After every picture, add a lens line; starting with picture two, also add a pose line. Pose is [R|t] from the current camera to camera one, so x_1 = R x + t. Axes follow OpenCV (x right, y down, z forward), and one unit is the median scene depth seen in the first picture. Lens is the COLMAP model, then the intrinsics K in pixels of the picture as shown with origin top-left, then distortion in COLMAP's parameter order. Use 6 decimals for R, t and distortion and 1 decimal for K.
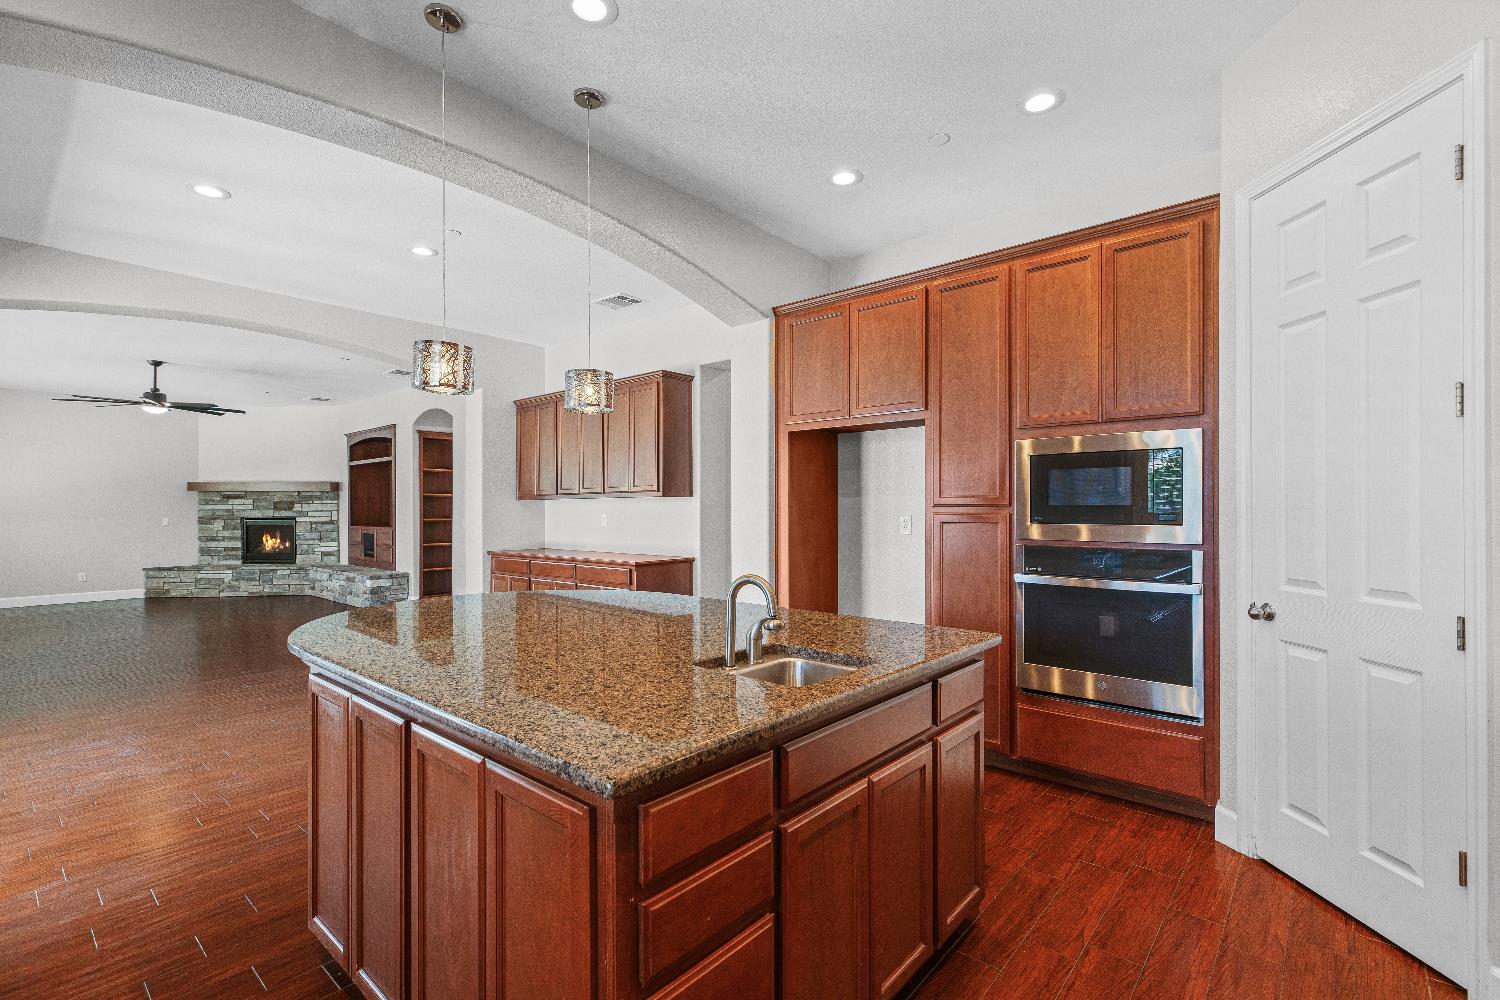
lens RADIAL K [[674.3, 0, 753.8], [0, 674.3, 510.1], [0, 0, 1]] dist [-0.002295, 0.003116]
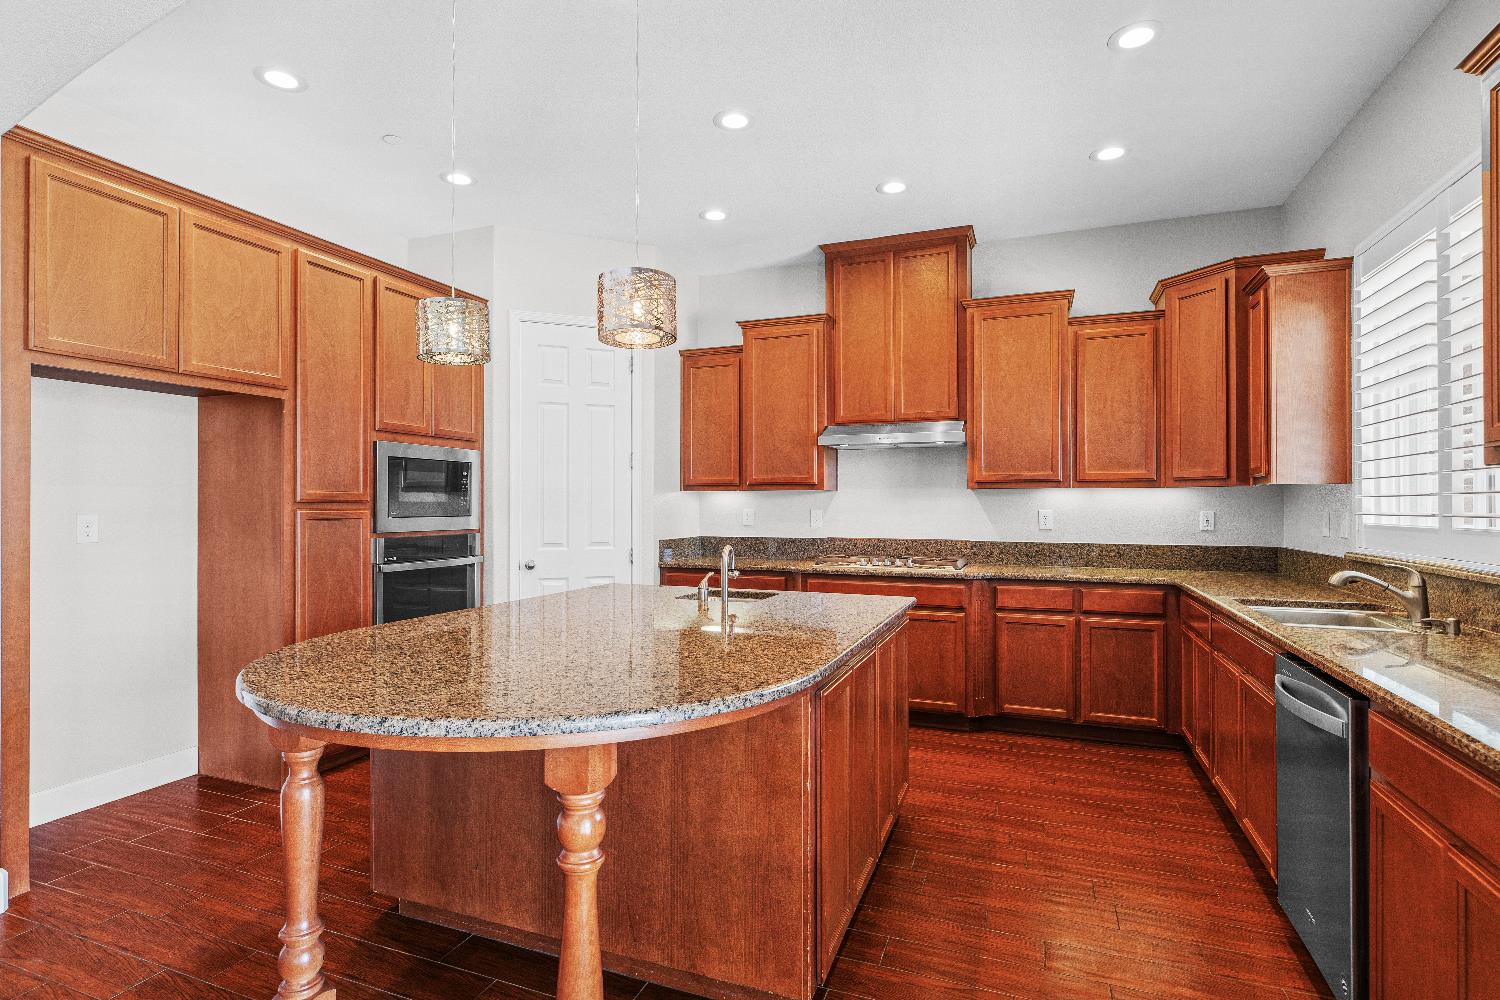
lens RADIAL K [[733.8, 0, 748.2], [0, 733.8, 505.1], [0, 0, 1]] dist [-0.006315, 0.005338]
pose [[-0.331665, 0.000988, 0.943397, -0.277240], [-0.000325, 0.999999, -0.001161, 0.000163], [-0.943397, -0.000692, -0.331664, 0.254924]]
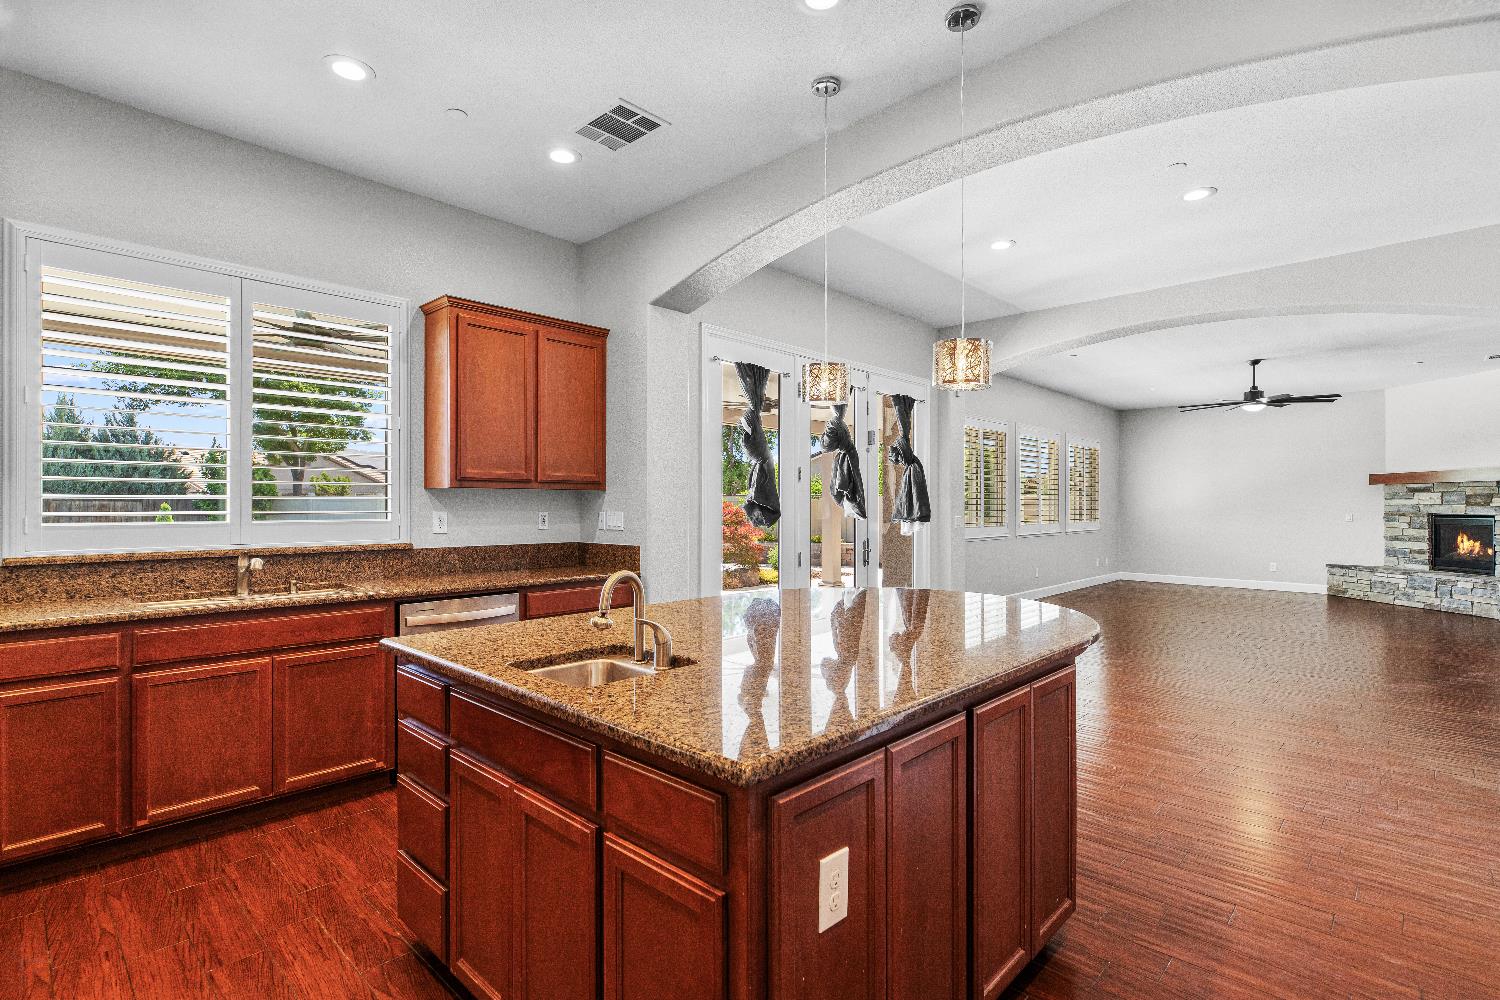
lens RADIAL K [[733.8, 0, 754.4], [0, 733.8, 499.5], [0, 0, 1]] dist [-0.006315, 0.005338]
pose [[-0.037892, -0.004303, -0.999273, 0.179583], [-0.001795, 0.999989, -0.004238, -0.001949], [0.999280, 0.001633, -0.037899, 0.204840]]
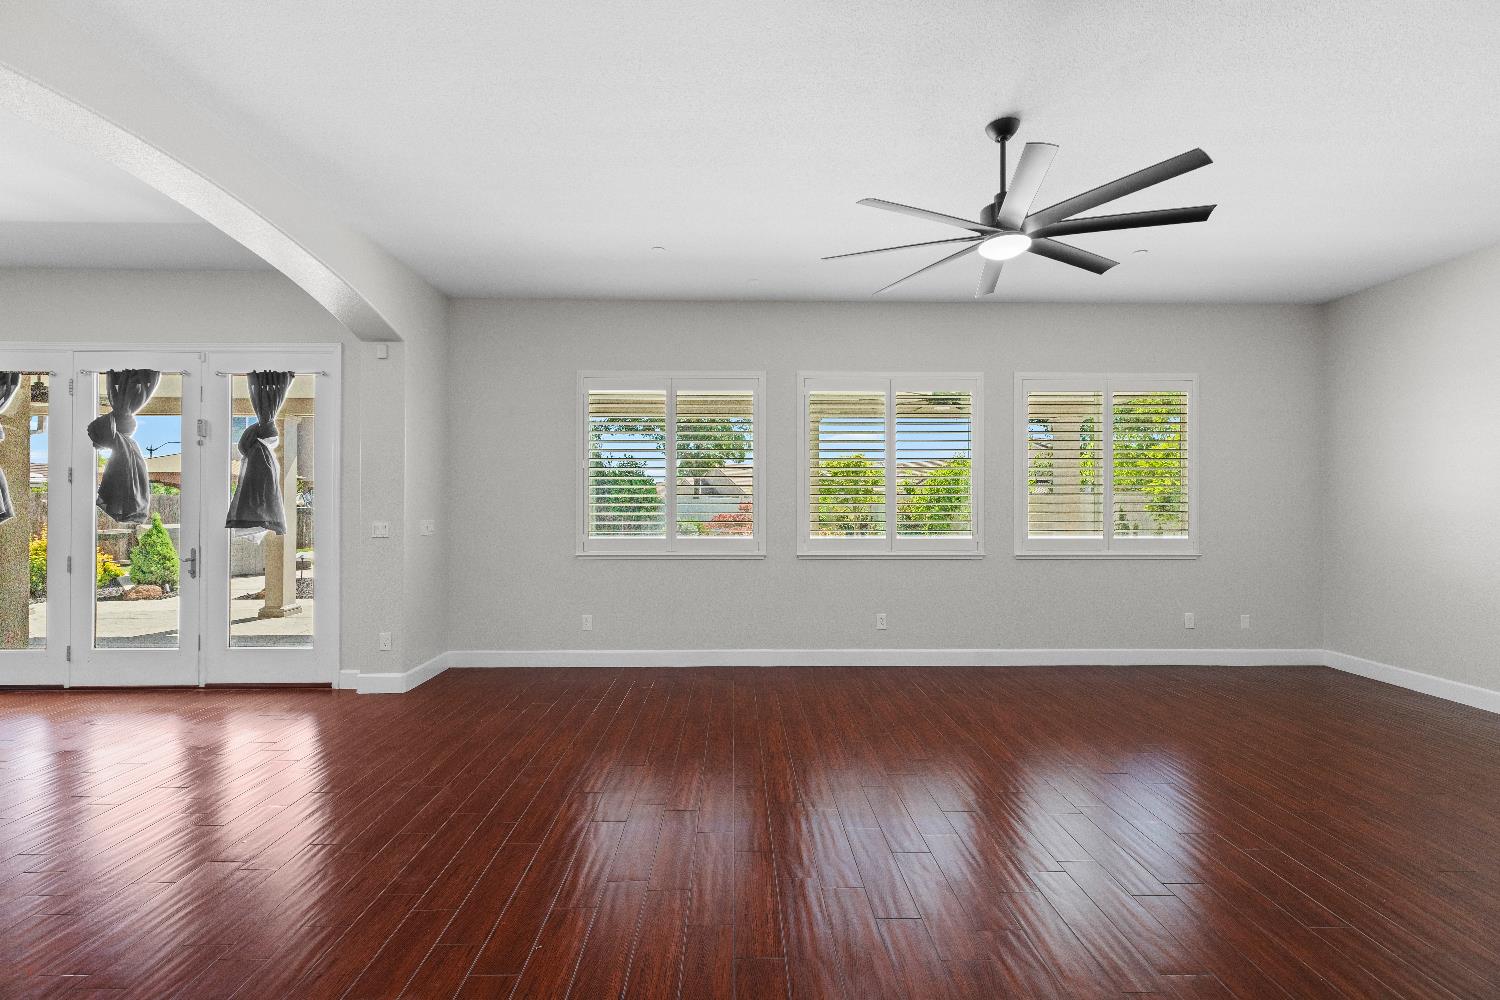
lens RADIAL K [[674.3, 0, 777.0], [0, 674.3, 497.9], [0, 0, 1]] dist [-0.002295, 0.003116]
pose [[-0.733131, 0.000299, -0.680088, -0.374725], [0.006860, 0.999952, -0.006956, -0.000423], [0.680053, -0.009765, -0.733098, 0.867564]]
